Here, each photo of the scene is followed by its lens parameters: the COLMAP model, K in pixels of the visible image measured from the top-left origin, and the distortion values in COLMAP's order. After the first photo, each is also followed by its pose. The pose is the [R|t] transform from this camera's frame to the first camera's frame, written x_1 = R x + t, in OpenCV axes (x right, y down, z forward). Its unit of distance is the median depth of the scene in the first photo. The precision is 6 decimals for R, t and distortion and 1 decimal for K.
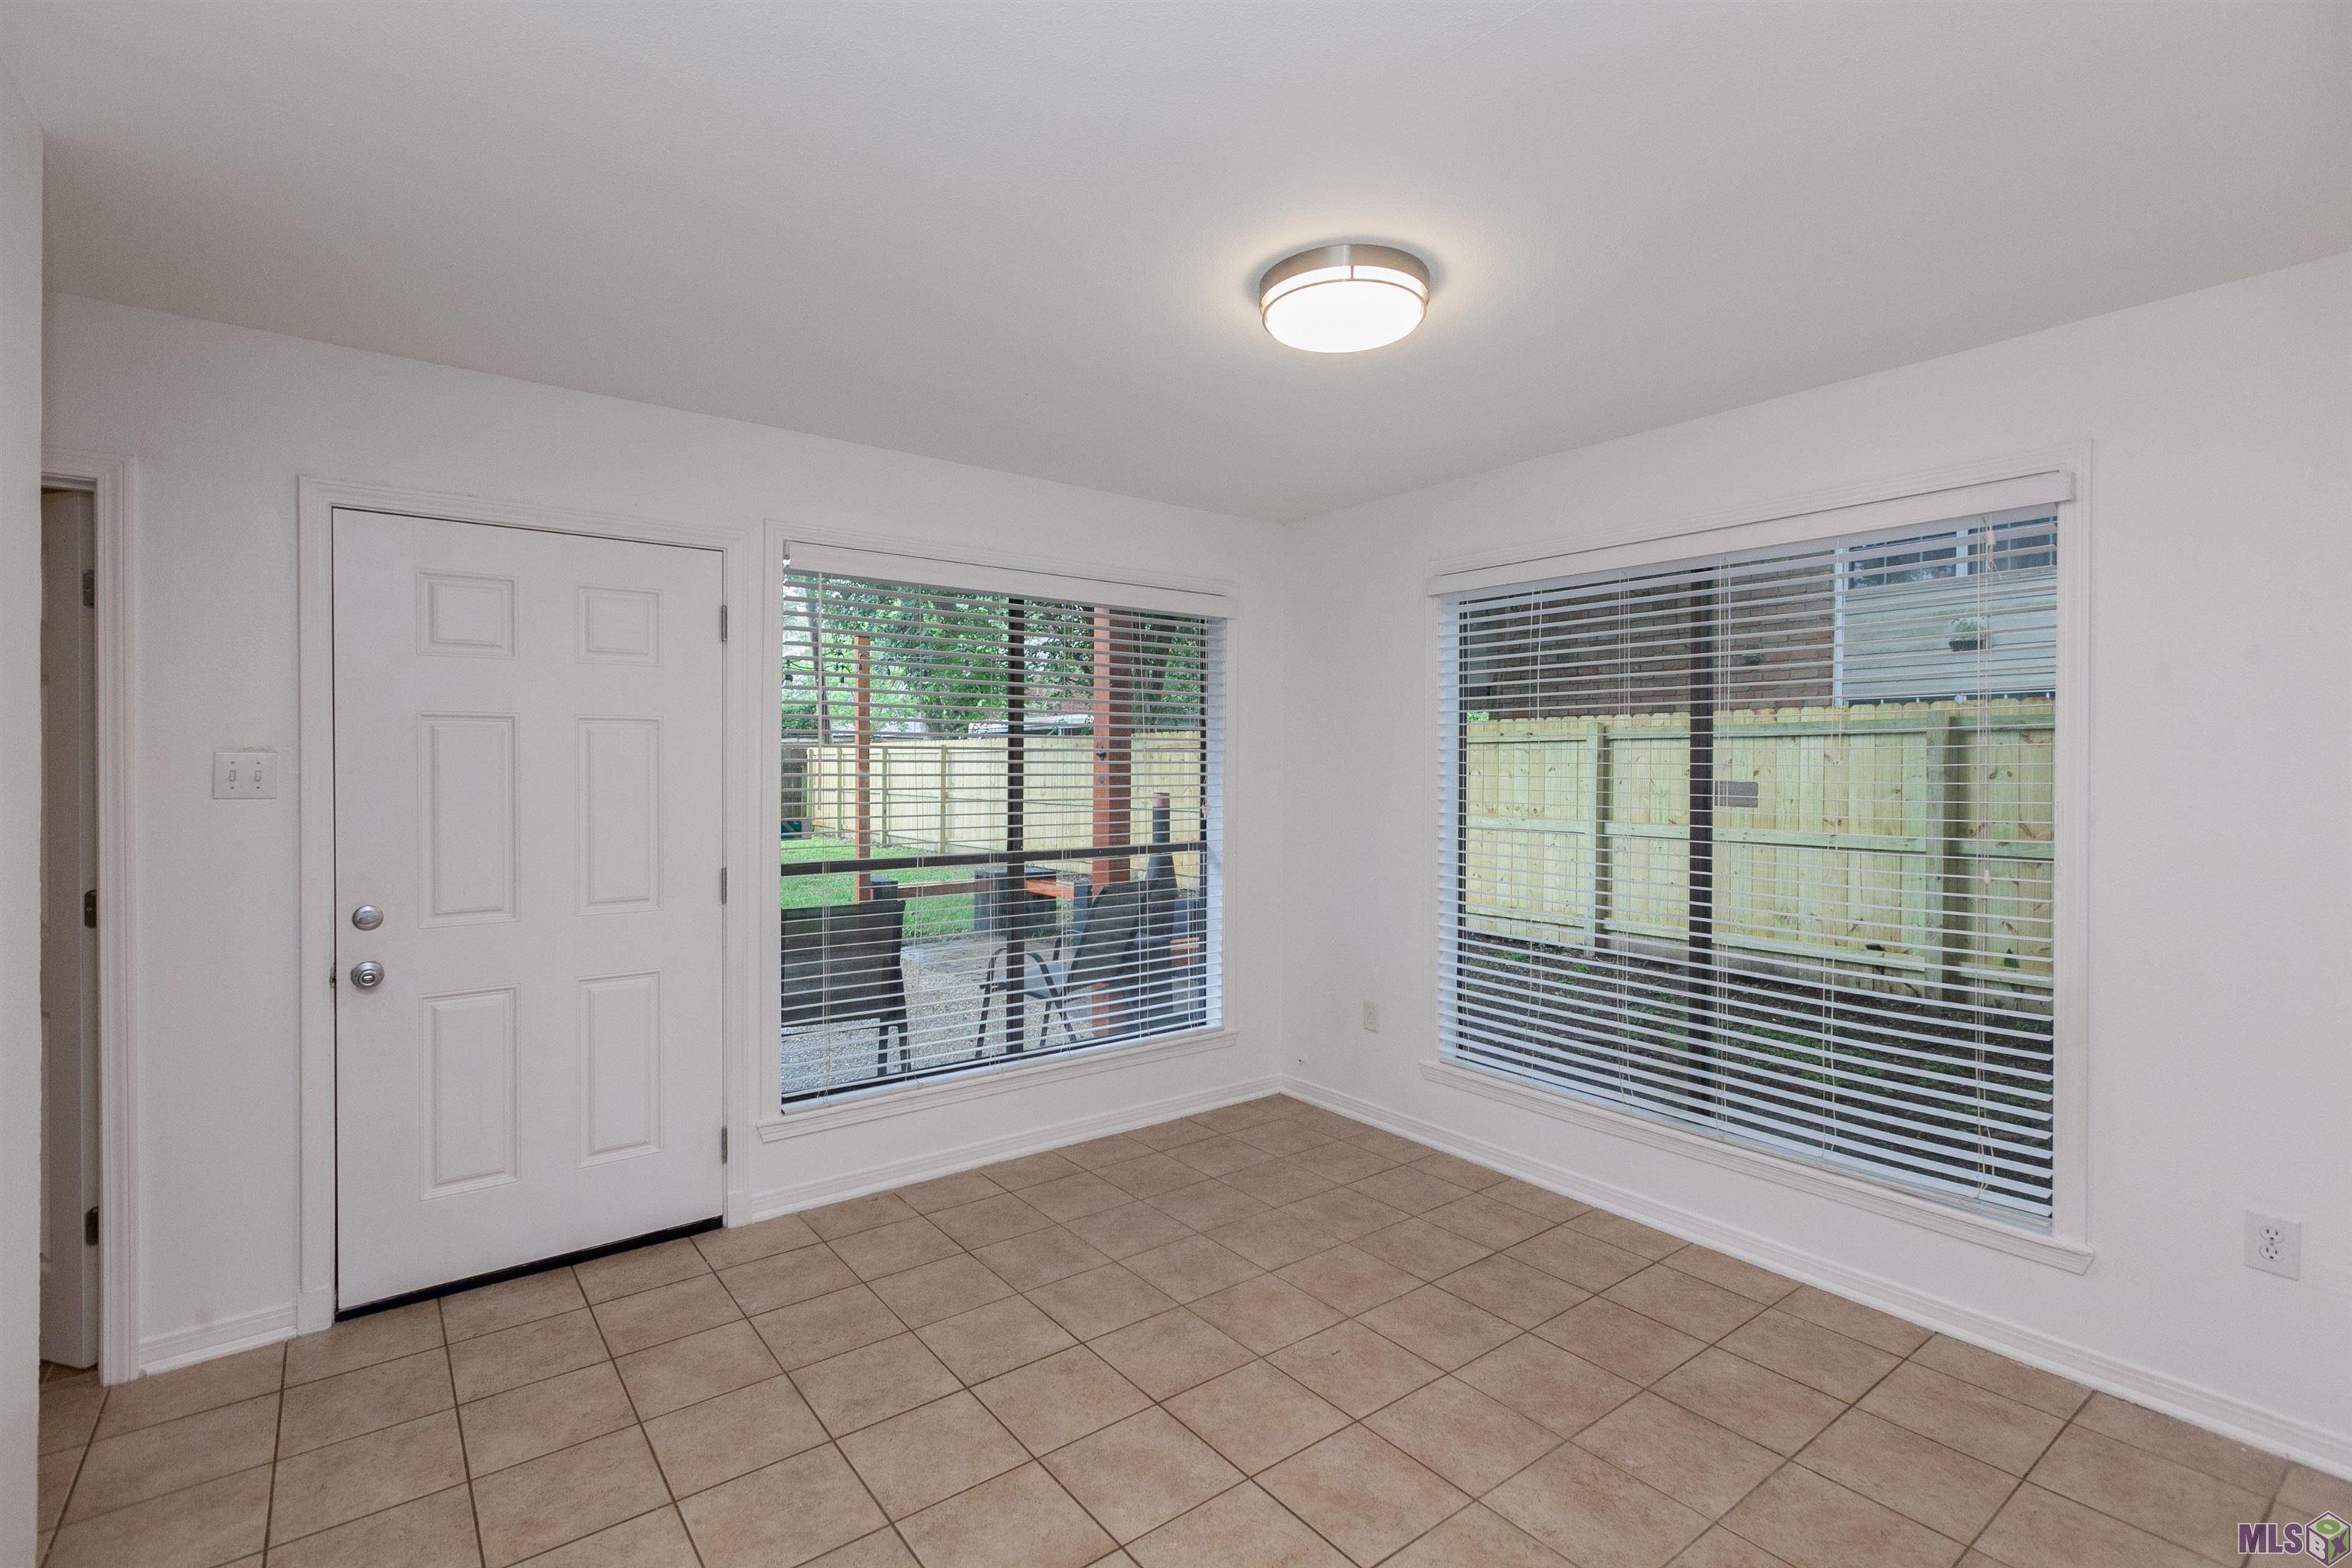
lens RADIAL K [[1064.1, 0, 1156.7], [0, 1064.1, 763.2], [0, 0, 1]] dist [0.005373, -0.001905]
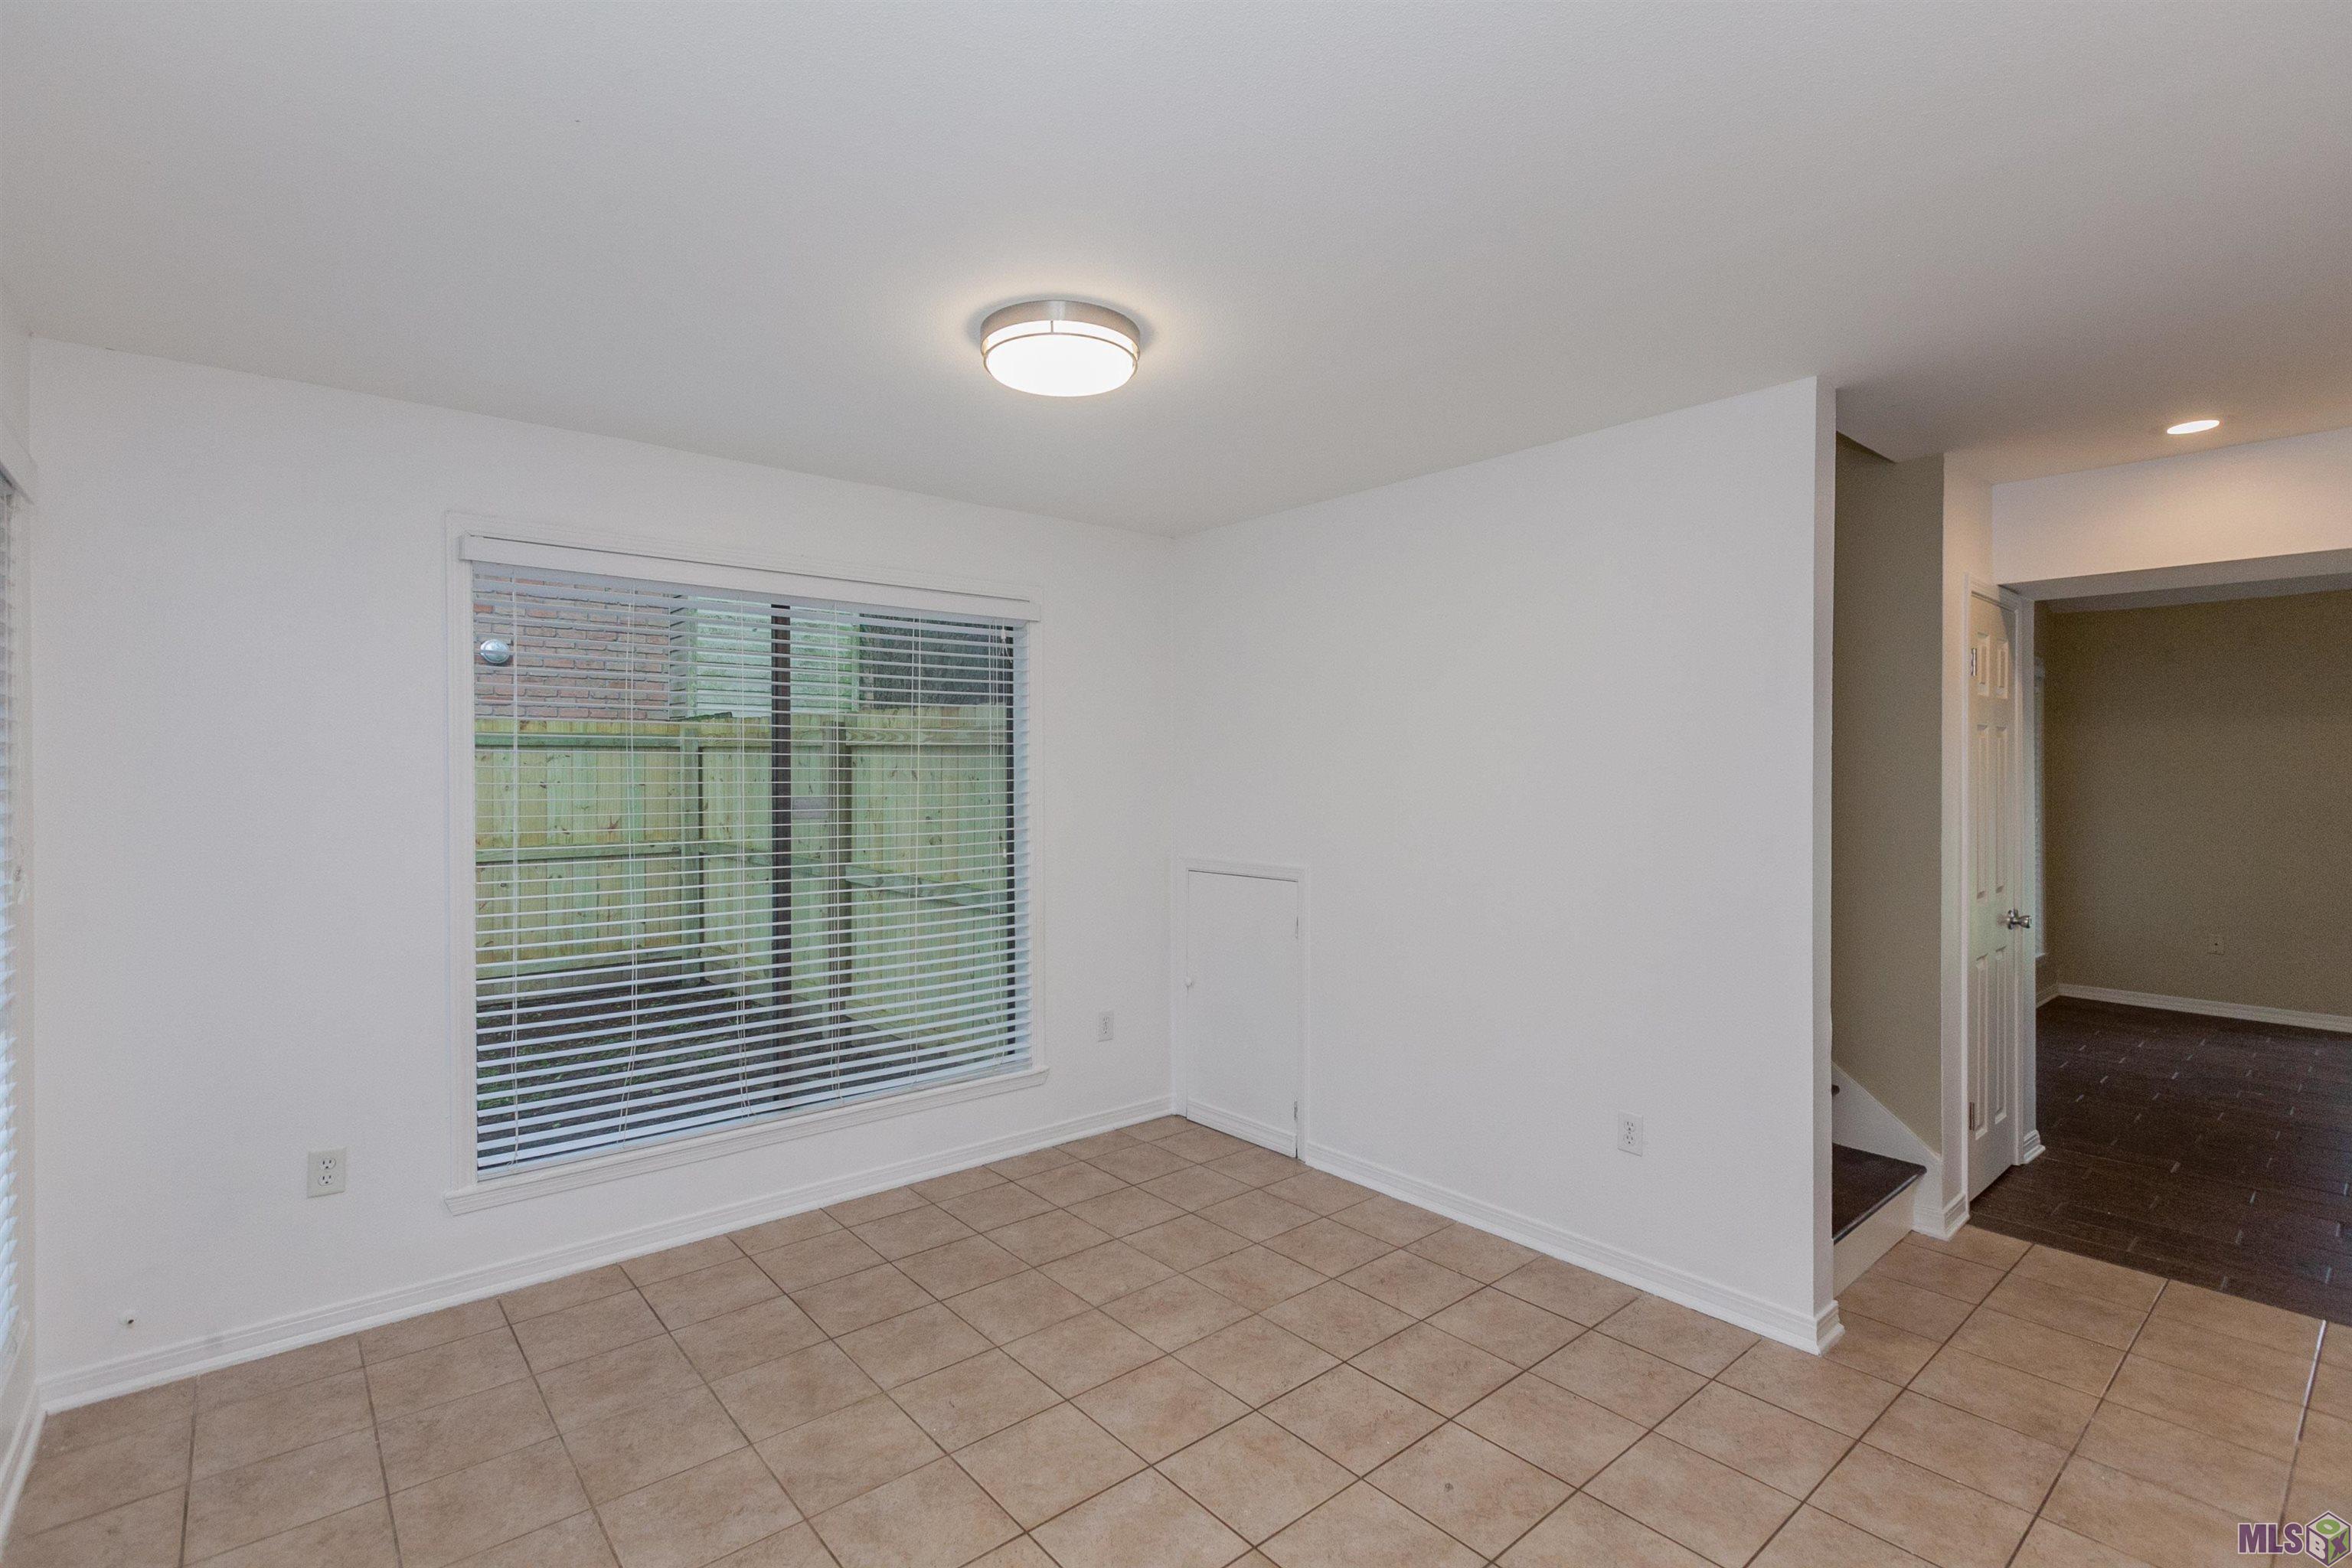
lens RADIAL K [[1064.1, 0, 1186.0], [0, 1064.1, 781.3], [0, 0, 1]] dist [0.005373, -0.001905]
pose [[-0.055066, -0.011017, 0.998422, -0.696263], [0.002505, 0.999934, 0.011171, -0.012997], [-0.998480, 0.003116, -0.055035, 0.740969]]
